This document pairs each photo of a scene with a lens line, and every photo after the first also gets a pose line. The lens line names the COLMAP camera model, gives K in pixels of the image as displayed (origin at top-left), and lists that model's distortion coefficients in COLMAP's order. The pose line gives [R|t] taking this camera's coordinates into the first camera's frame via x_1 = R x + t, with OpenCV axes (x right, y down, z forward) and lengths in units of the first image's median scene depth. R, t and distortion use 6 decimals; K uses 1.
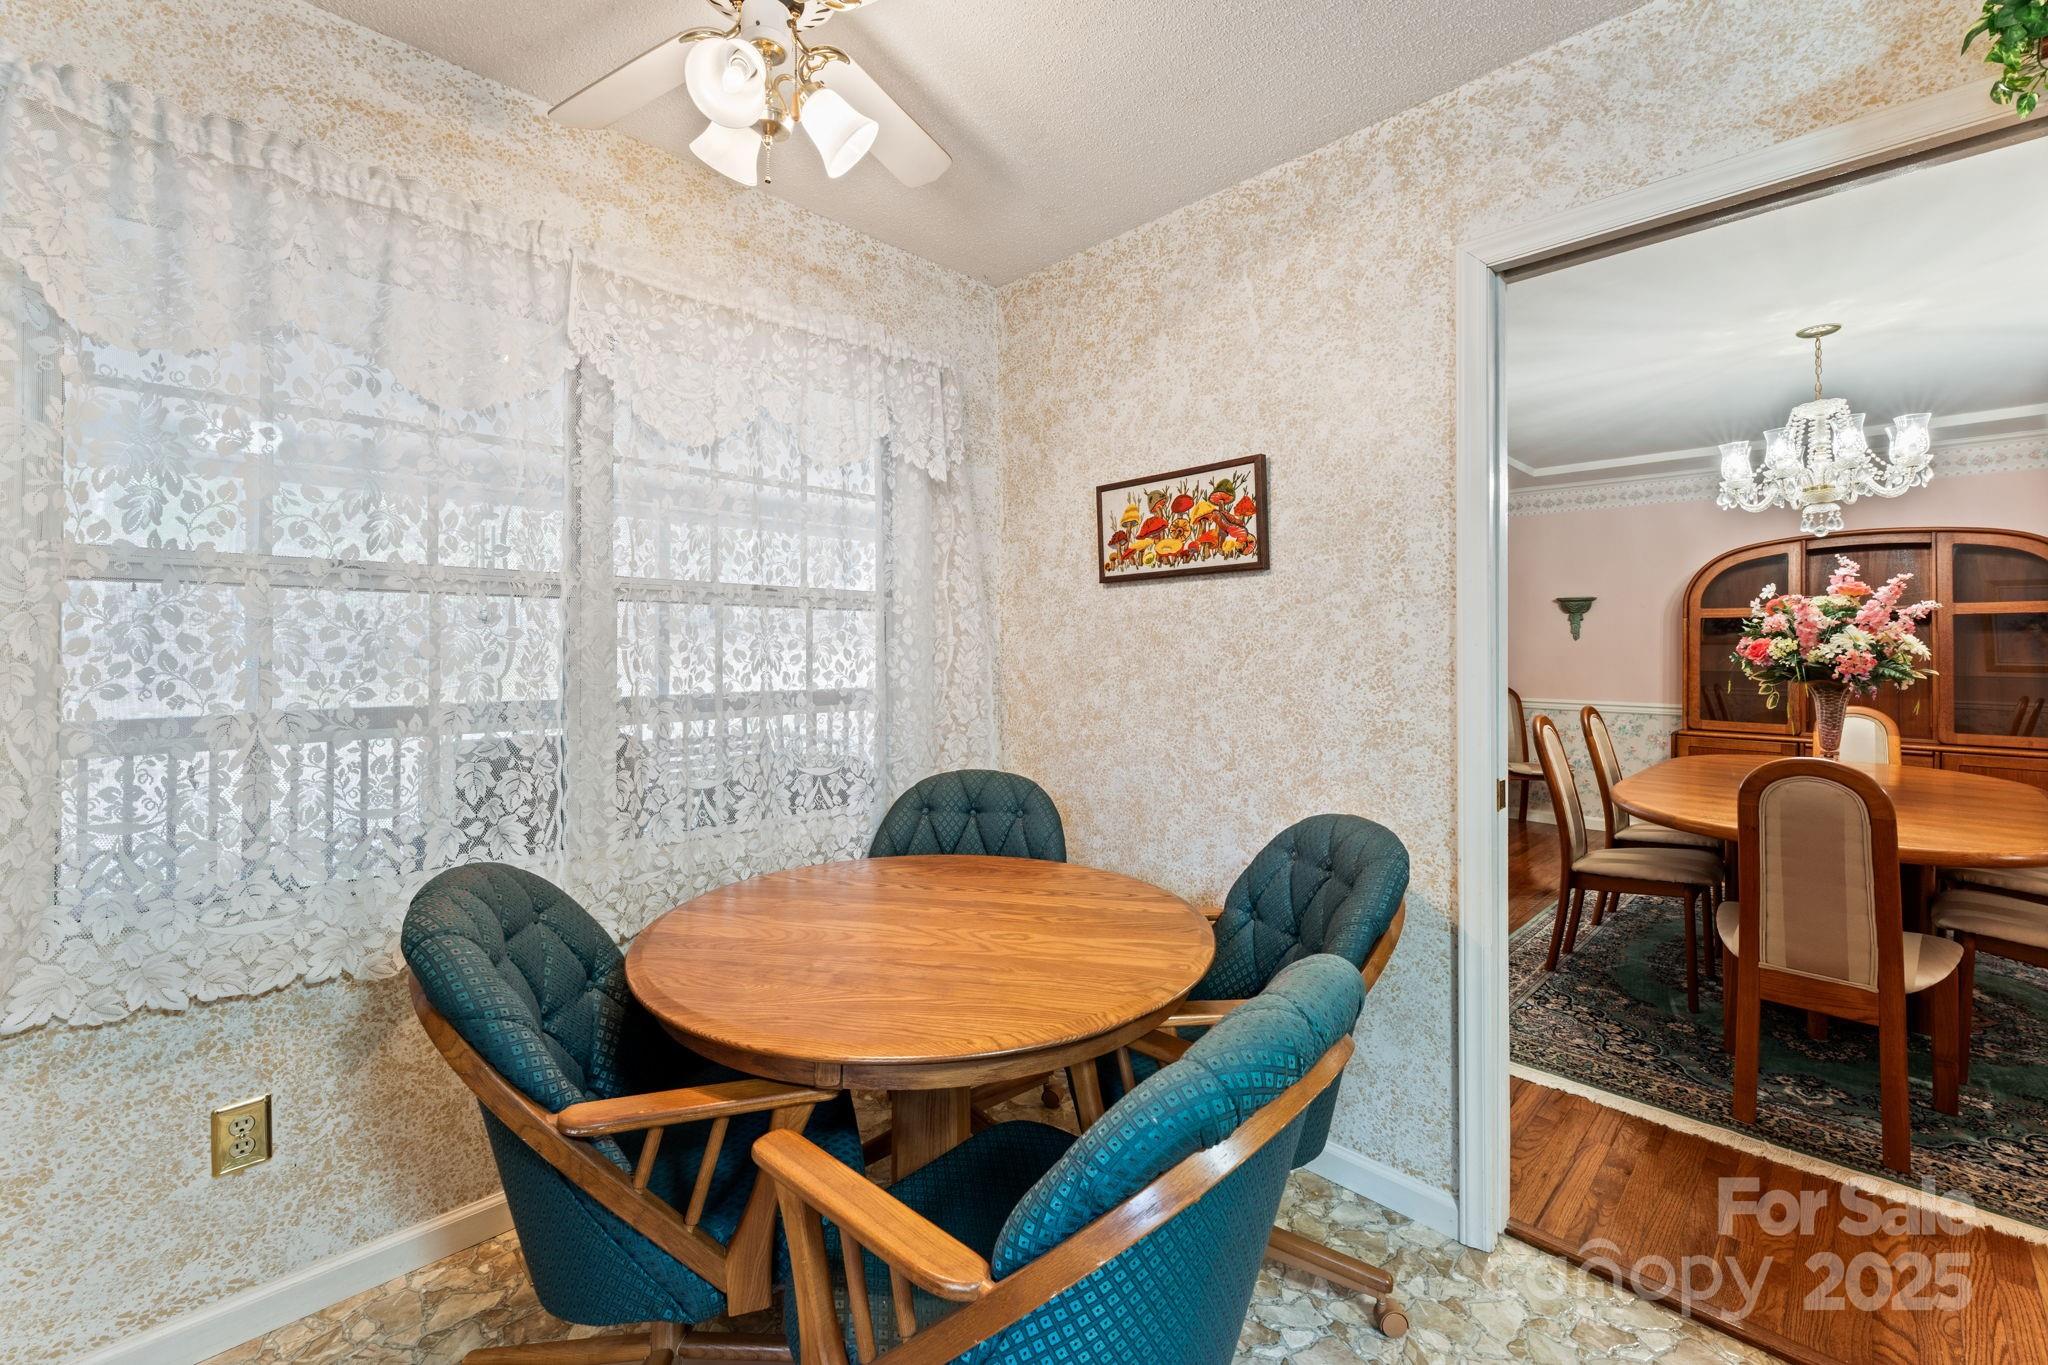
lens RADIAL K [[838.0, 0, 1038.0], [0, 838.0, 638.0], [0, 0, 1]] dist [0.004813, 0.000057]
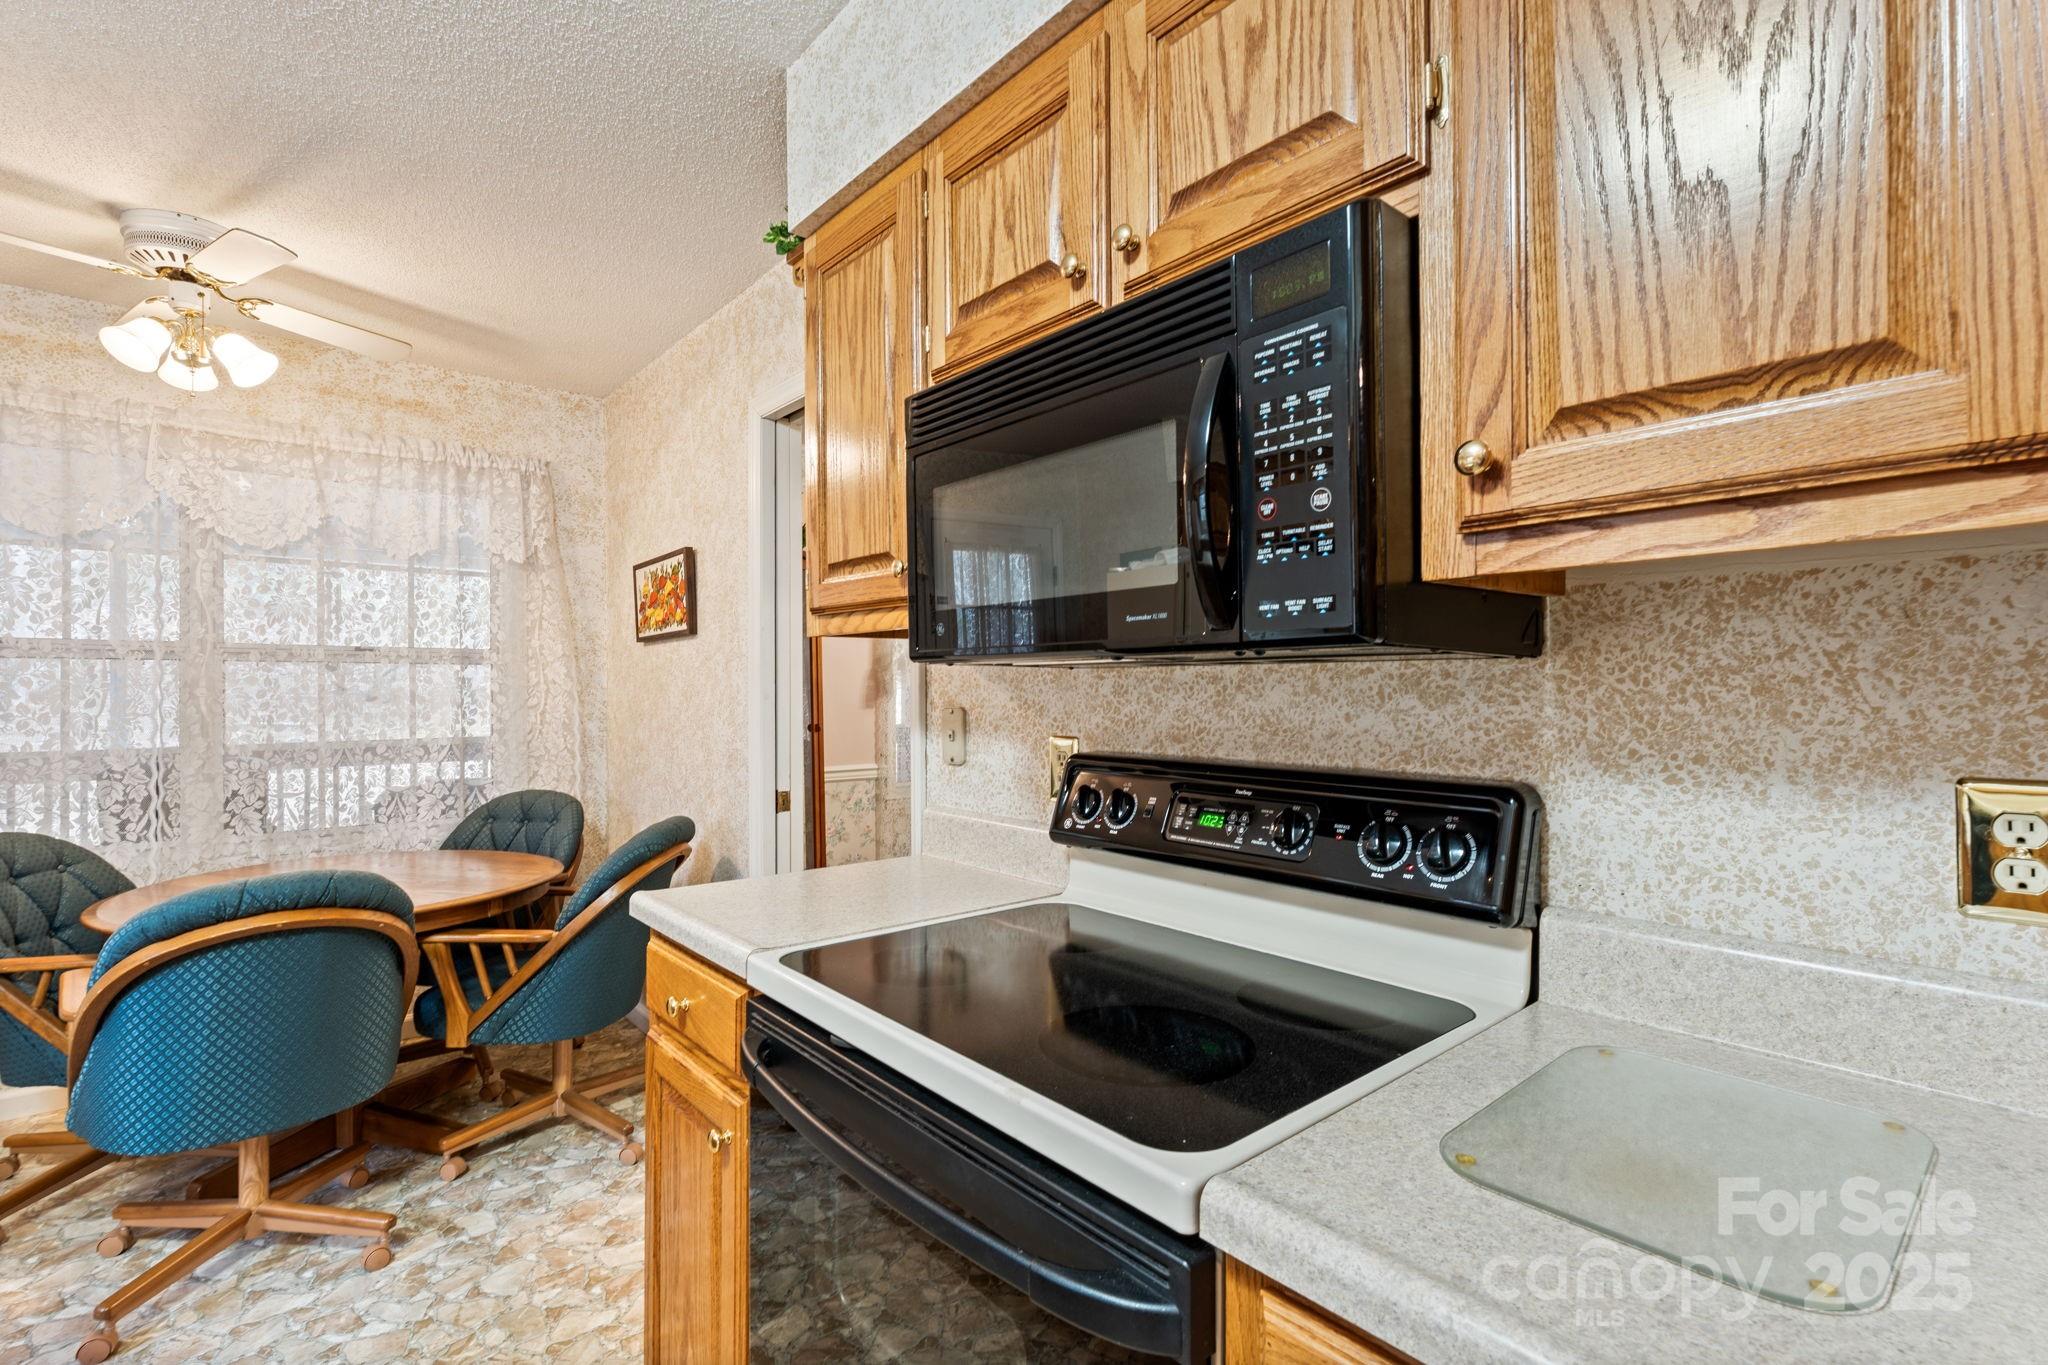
lens RADIAL K [[927.1, 0, 1024.3], [0, 927.1, 680.9], [0, 0, 1]] dist [0.009797, 0.000650]
pose [[0.997274, -0.003131, -0.073723, 0.905833], [0.003353, 0.999990, 0.002888, -0.011569], [0.073713, -0.003128, 0.997275, -0.418146]]
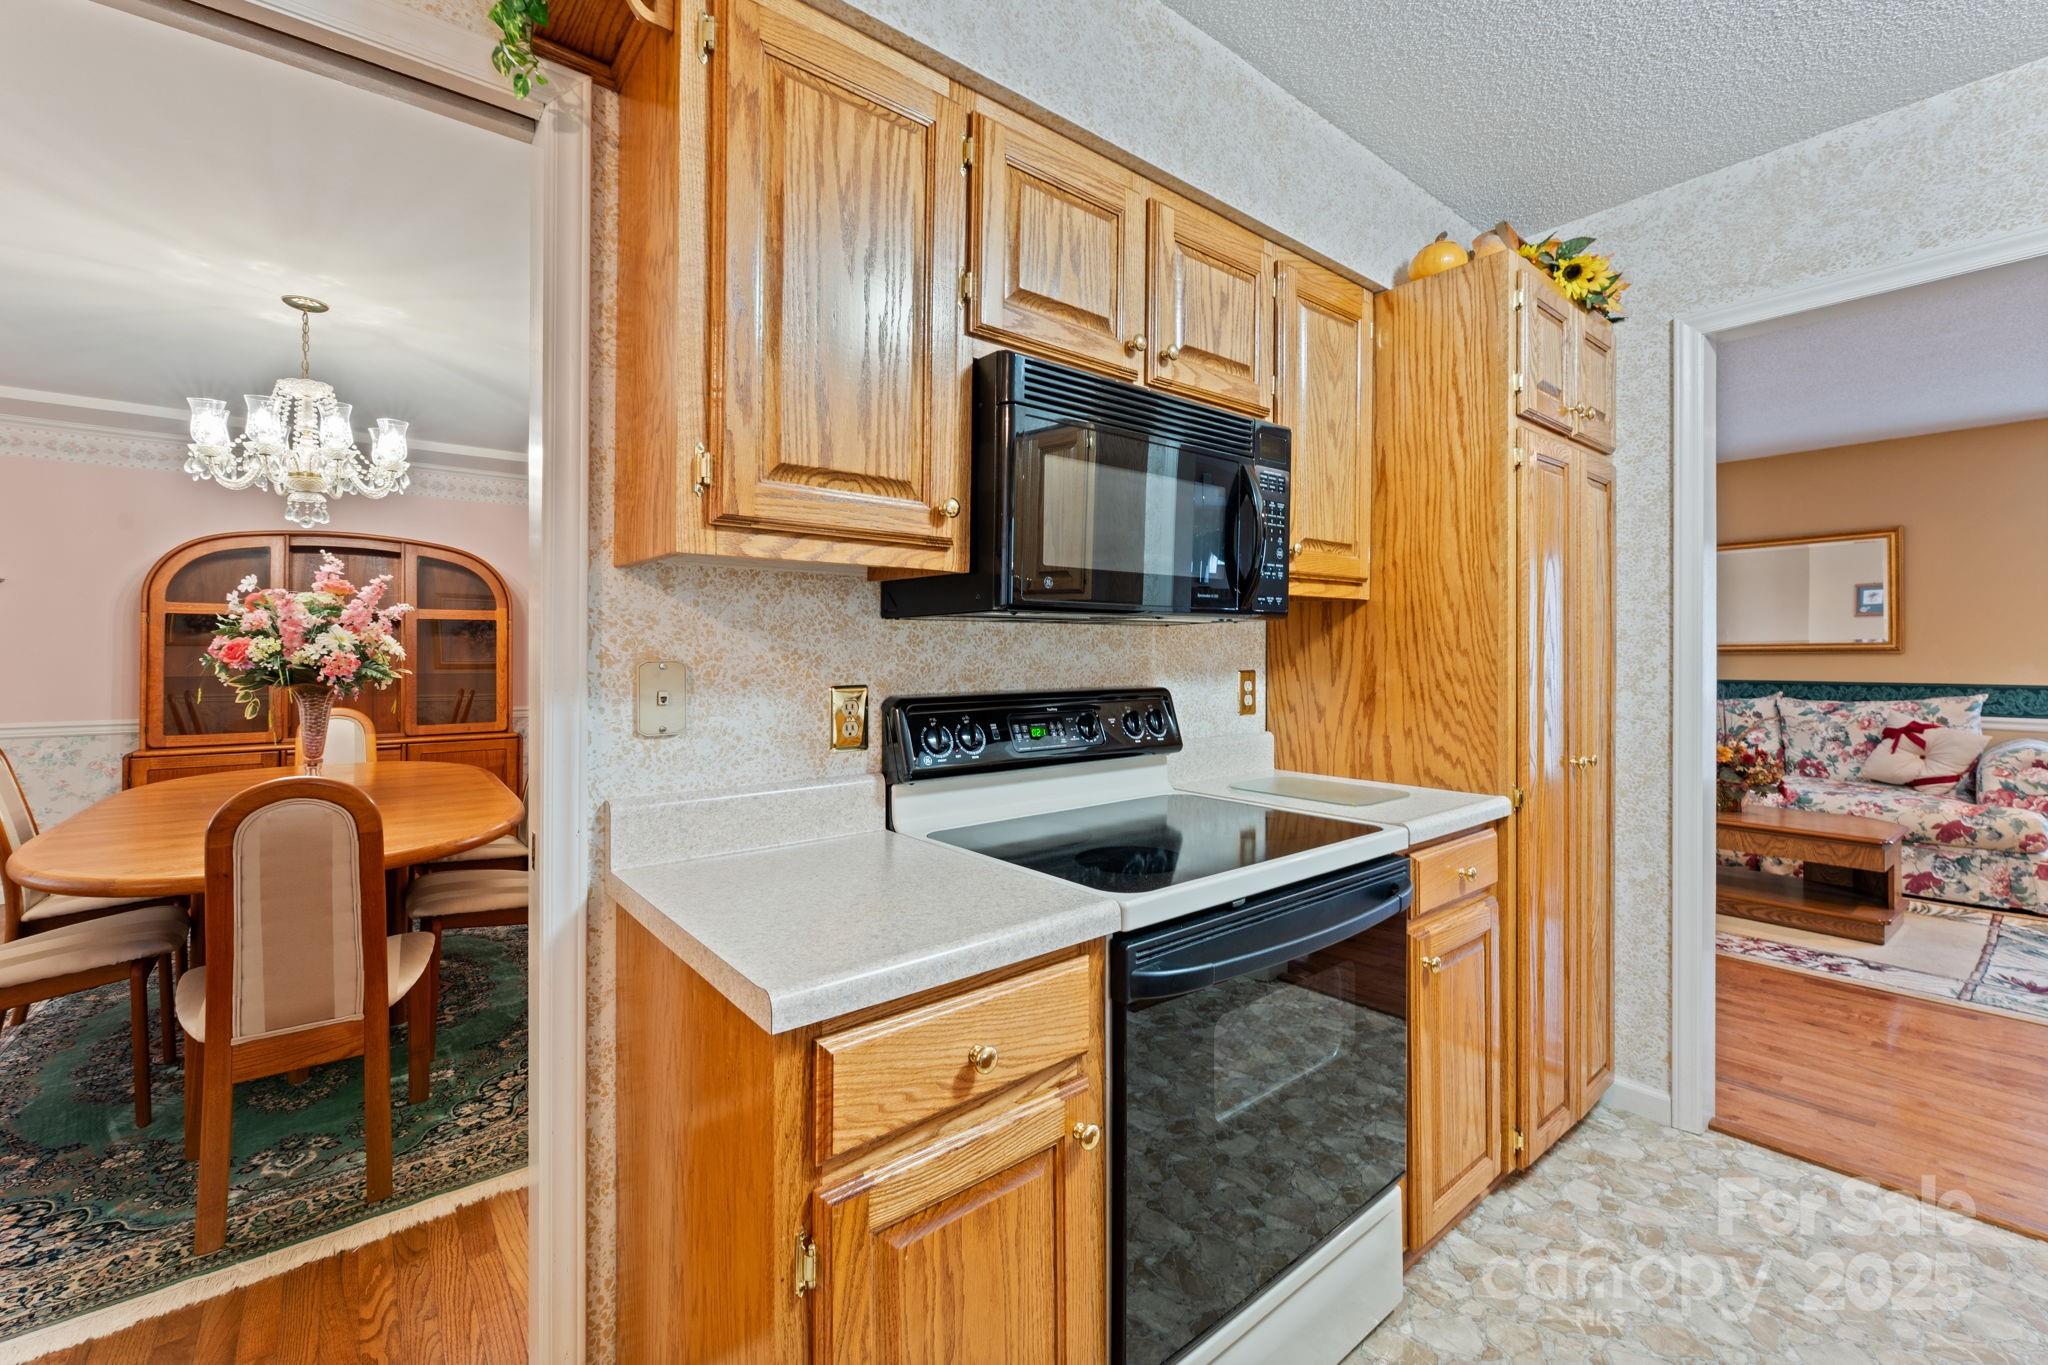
lens RADIAL K [[833.7, 0, 1020.8], [0, 833.7, 649.0], [0, 0, 1]] dist [-0.000423, -0.001046]
pose [[0.107600, 0.000135, 0.994194, 0.153095], [-0.009750, 0.999952, 0.000920, 0.005387], [-0.994146, -0.009792, 0.107596, 0.175114]]
